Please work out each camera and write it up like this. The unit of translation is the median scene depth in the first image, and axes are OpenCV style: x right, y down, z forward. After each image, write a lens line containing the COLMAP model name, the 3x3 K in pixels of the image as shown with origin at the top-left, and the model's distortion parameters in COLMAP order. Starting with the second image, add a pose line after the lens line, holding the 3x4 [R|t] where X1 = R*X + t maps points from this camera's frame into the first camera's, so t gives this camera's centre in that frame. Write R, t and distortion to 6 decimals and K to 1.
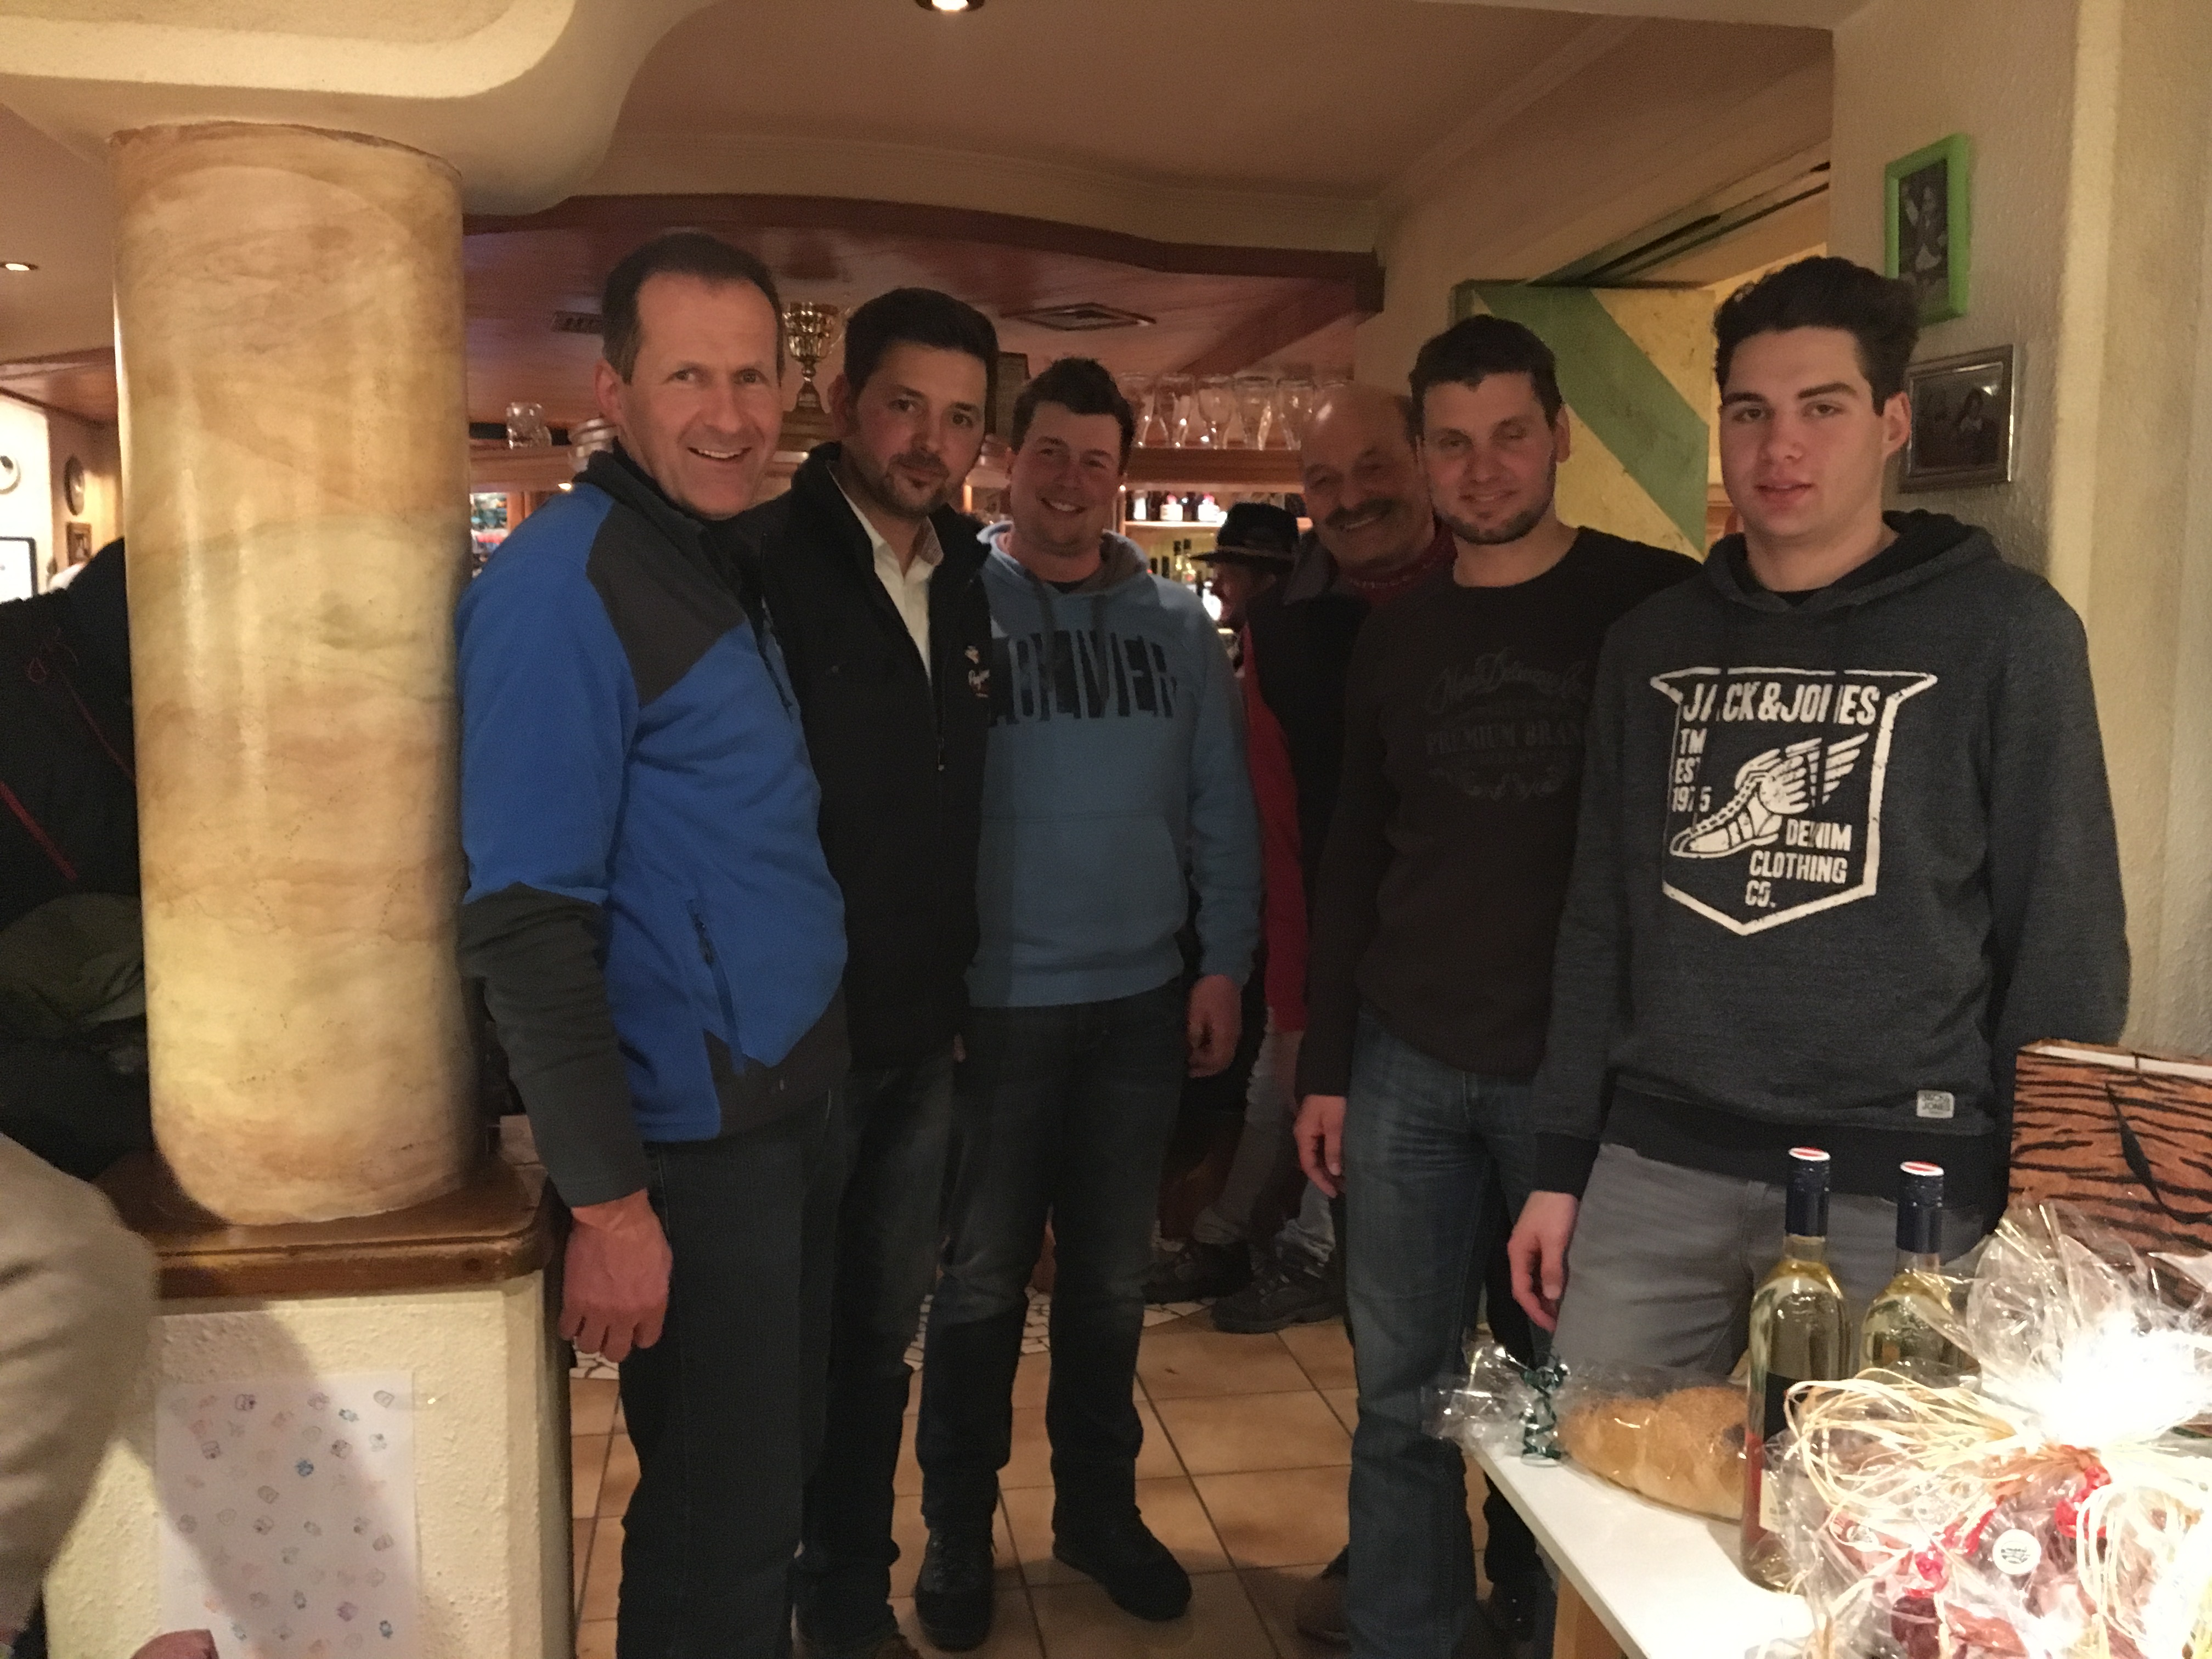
lens RADIAL K [[1882.7, 0, 1106.0], [0, 1882.7, 829.5], [0, 0, 1]] dist [0.075427, -0.108310]
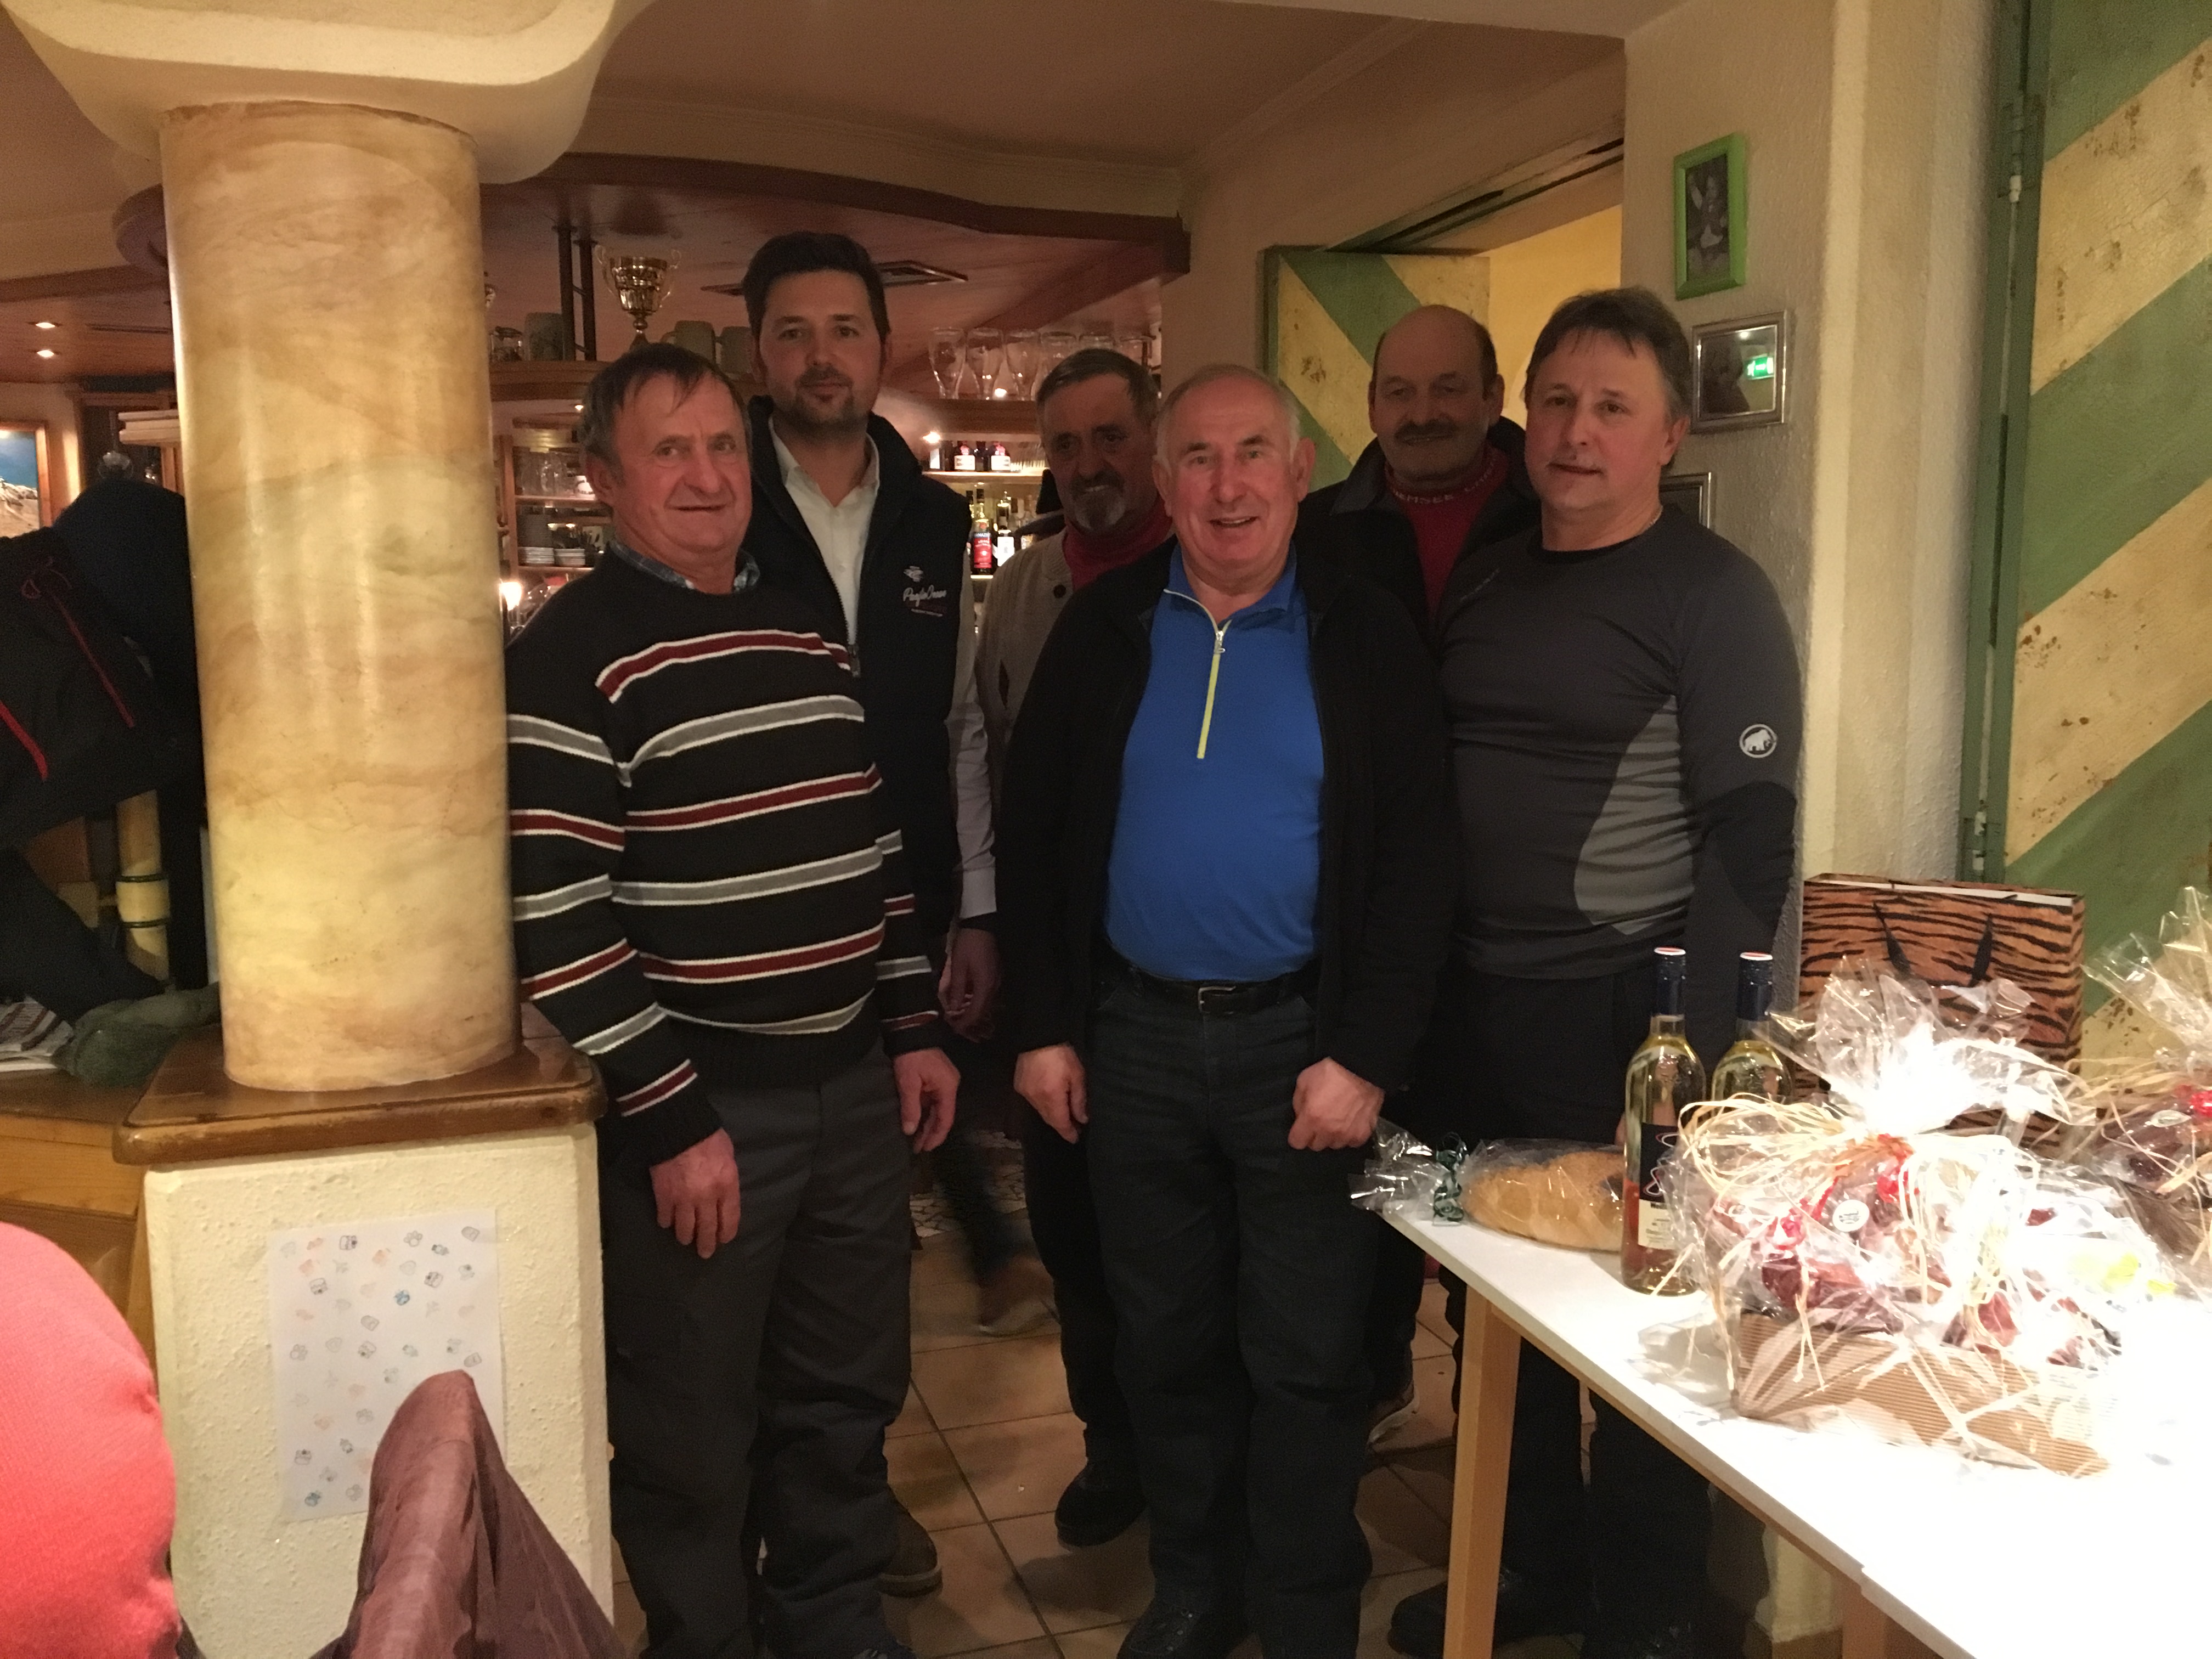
lens RADIAL K [[1875.1, 0, 1106.0], [0, 1875.1, 829.5], [0, 0, 1]] dist [0.087245, -0.117169]
pose [[0.990103, -0.032024, 0.136641, -0.148864], [0.028742, 0.999251, 0.025926, 0.038073], [-0.137369, -0.021742, 0.990281, -0.171468]]
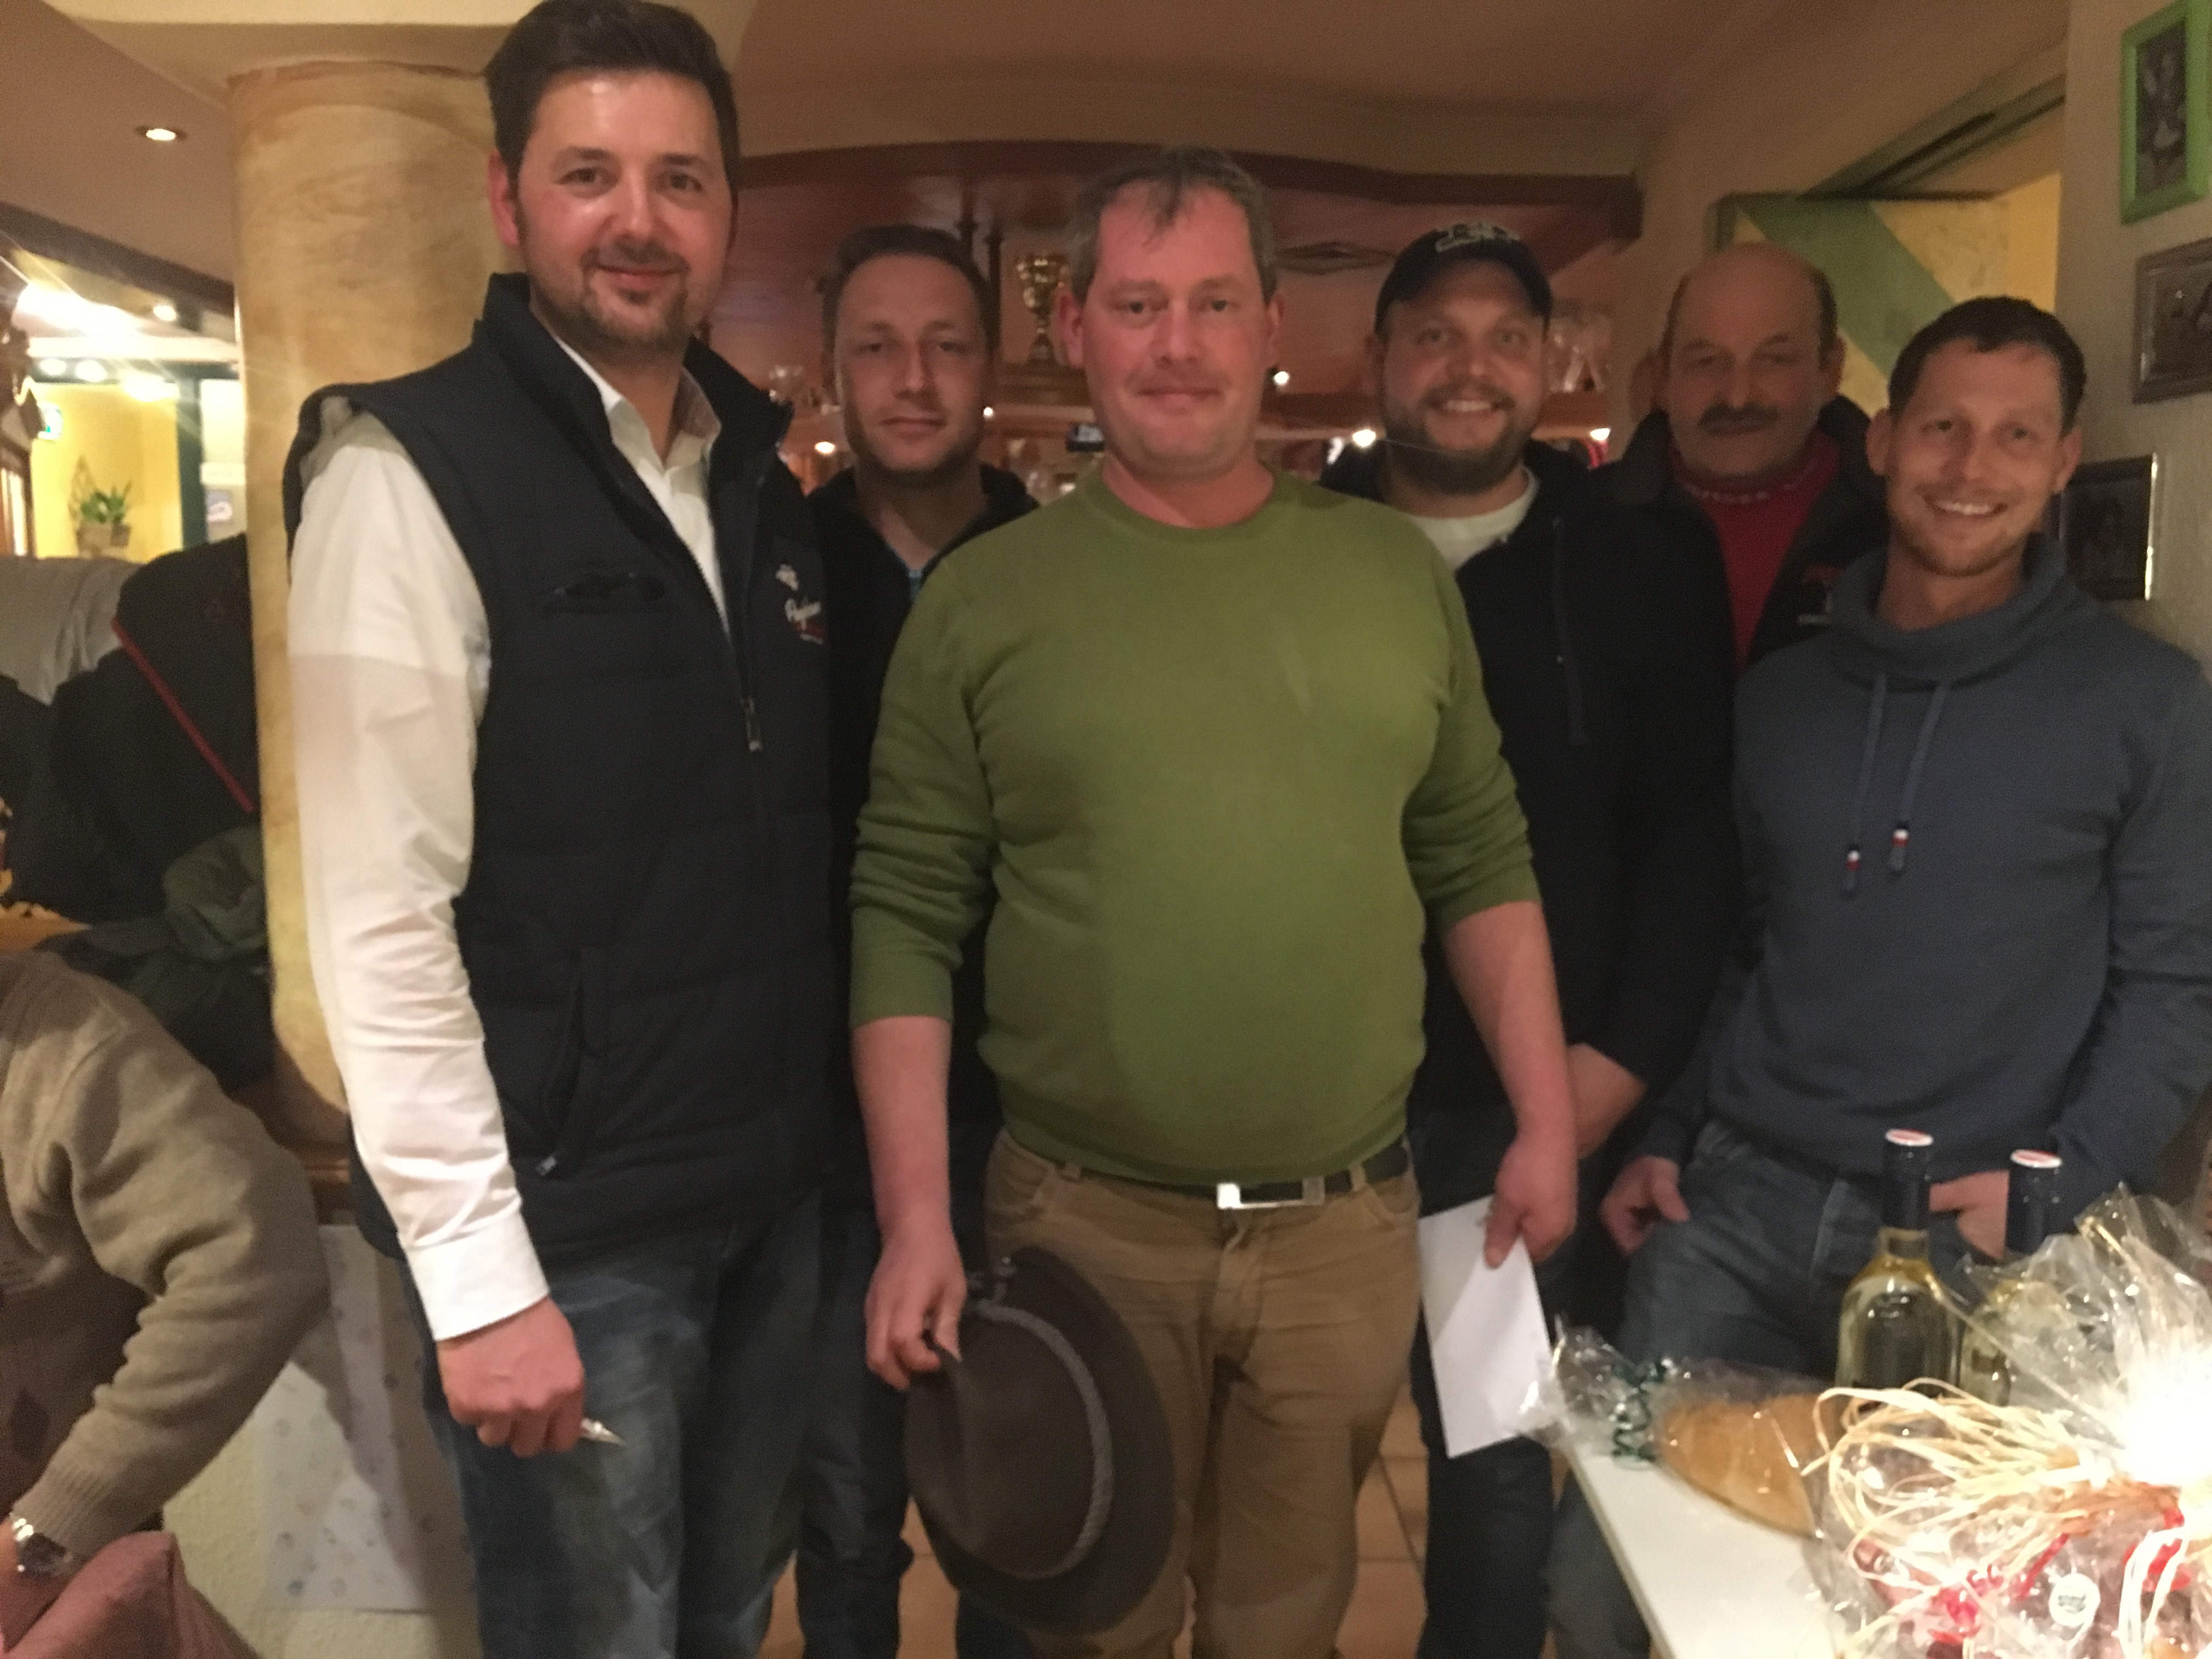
lens RADIAL K [[1898.3, 0, 1106.0], [0, 1898.3, 829.5], [0, 0, 1]] dist [0.067778, -0.101262]
pose [[0.985713, 0.016927, -0.167583, 0.126146], [-0.014285, 0.999754, 0.016954, 0.015061], [0.167829, -0.014318, 0.985712, 0.051951]]
